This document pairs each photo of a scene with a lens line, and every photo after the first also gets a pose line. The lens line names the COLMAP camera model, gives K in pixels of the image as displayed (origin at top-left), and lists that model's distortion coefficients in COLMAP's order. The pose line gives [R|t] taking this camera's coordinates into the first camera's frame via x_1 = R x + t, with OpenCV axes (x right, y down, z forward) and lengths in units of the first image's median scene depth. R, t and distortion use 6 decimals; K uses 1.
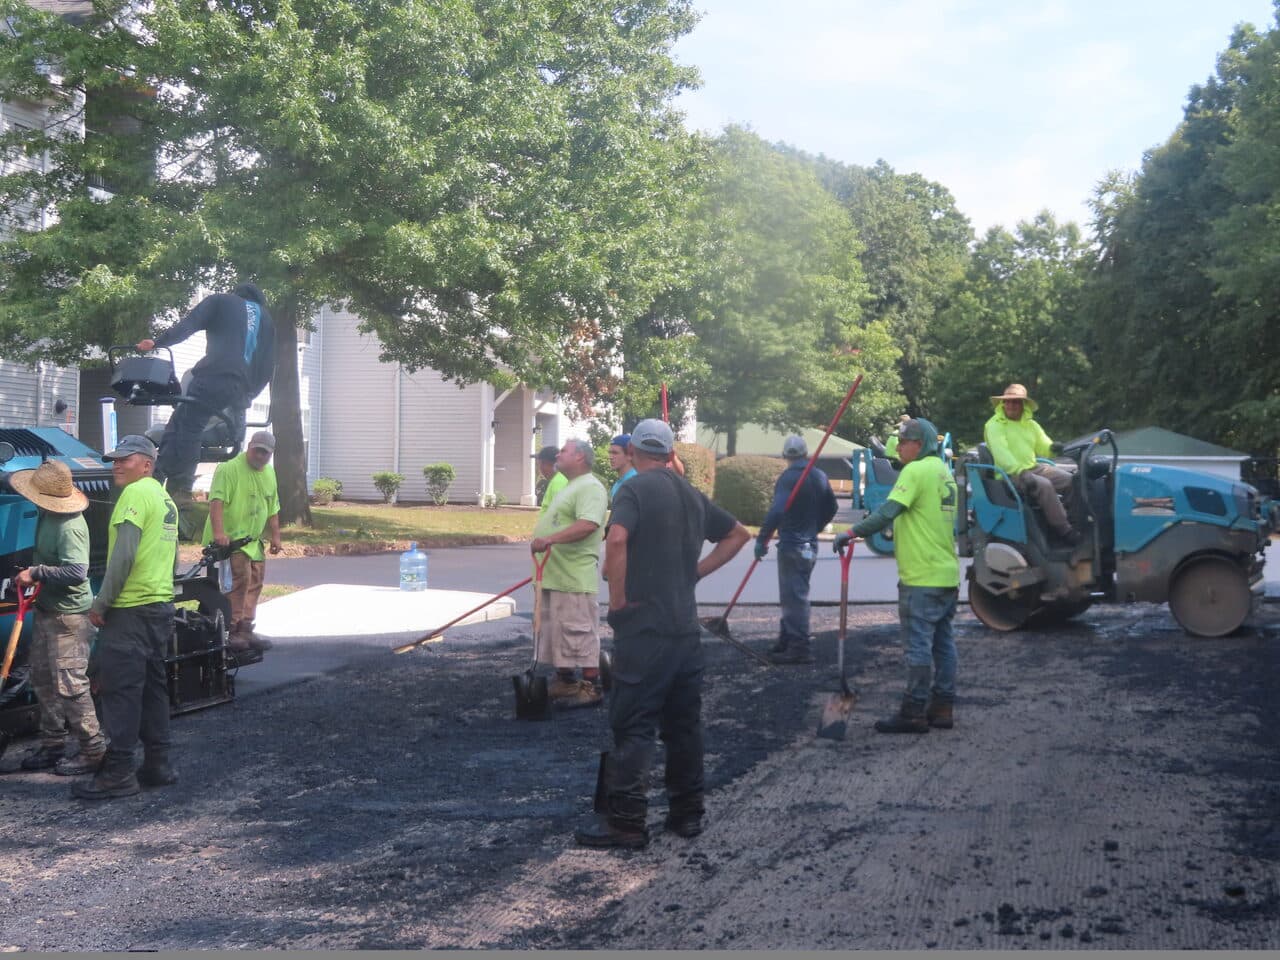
lens RADIAL K [[1848.7, 0, 673.3], [0, 1848.7, 477.5], [0, 0, 1]] dist [0.123984, -0.649633]
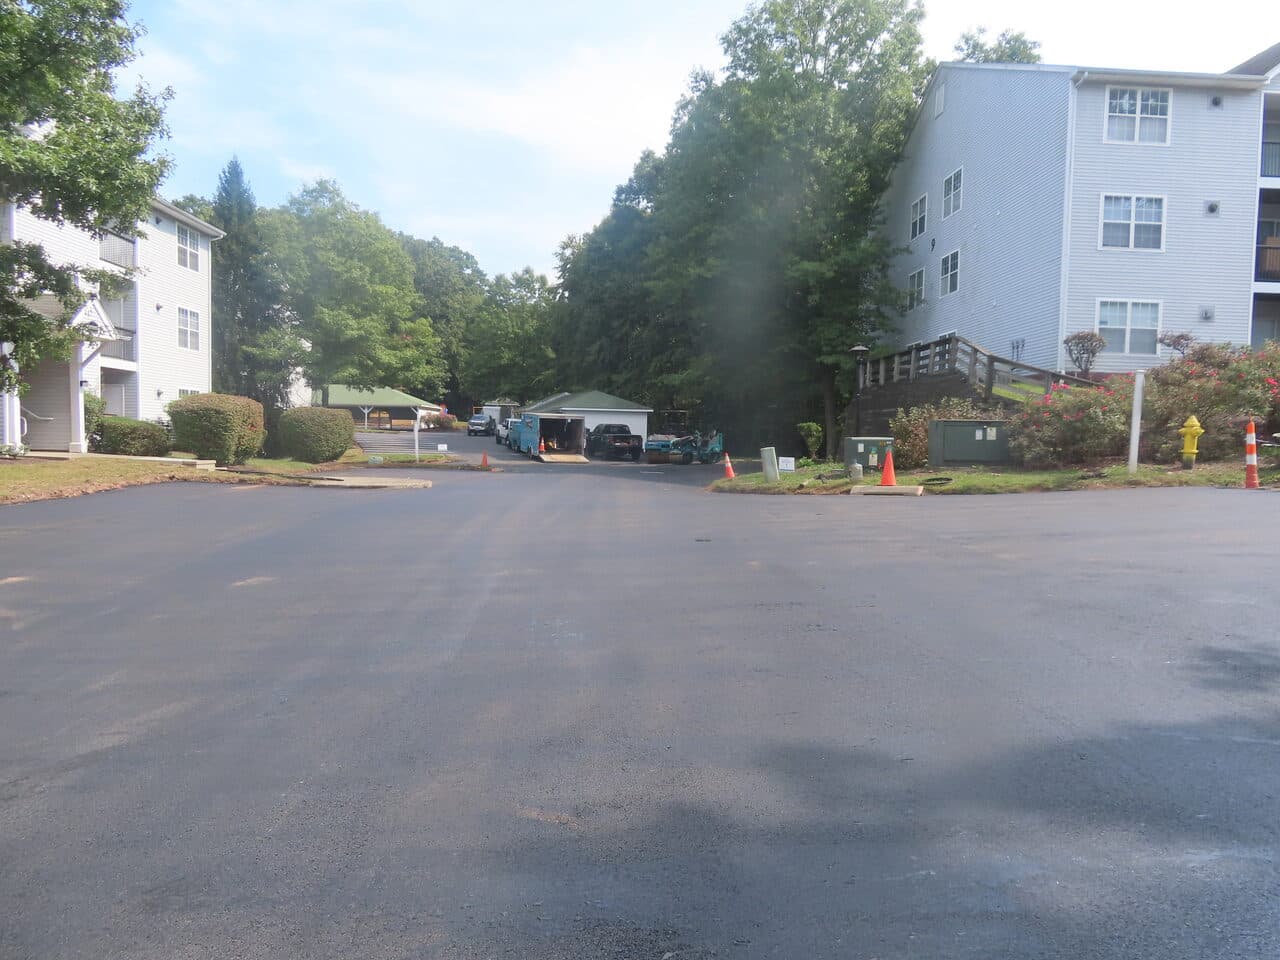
lens RADIAL K [[910.6, 0, 639.2], [0, 910.6, 477.0], [0, 0, 1]] dist [-0.011757, 0.001977]
pose [[0.948341, -0.012606, 0.317002, 0.039040], [-0.008648, 0.997812, 0.065550, -0.004616], [-0.317134, -0.064905, 0.946157, 0.222817]]
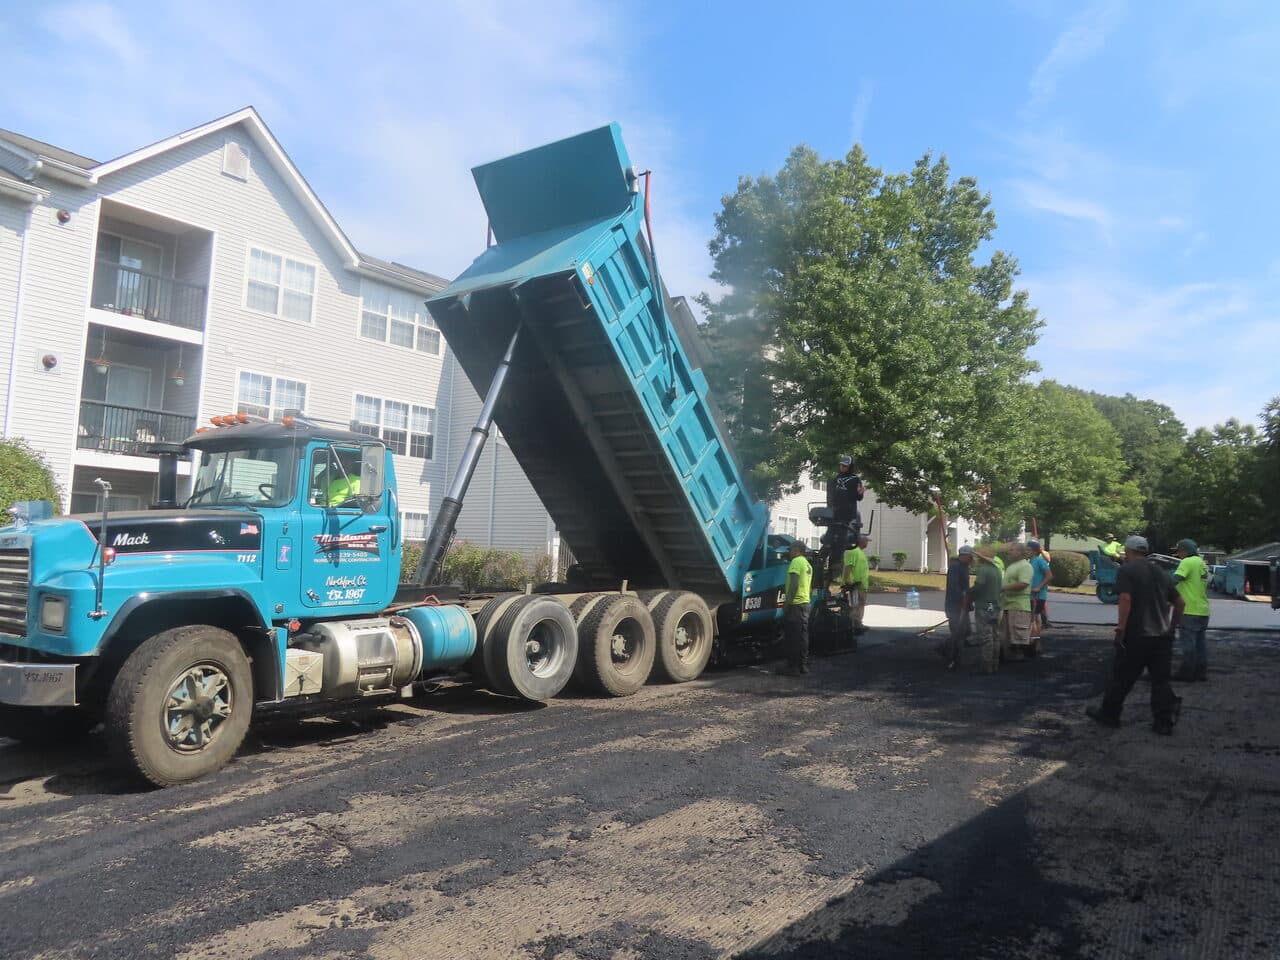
lens RADIAL K [[910.6, 0, 639.2], [0, 910.6, 477.0], [0, 0, 1]] dist [-0.011757, 0.001977]
pose [[0.927915, -0.002684, -0.372782, -0.008855], [-0.029421, 0.996328, -0.080408, 0.000073], [0.371628, 0.085579, 0.924429, -0.031962]]
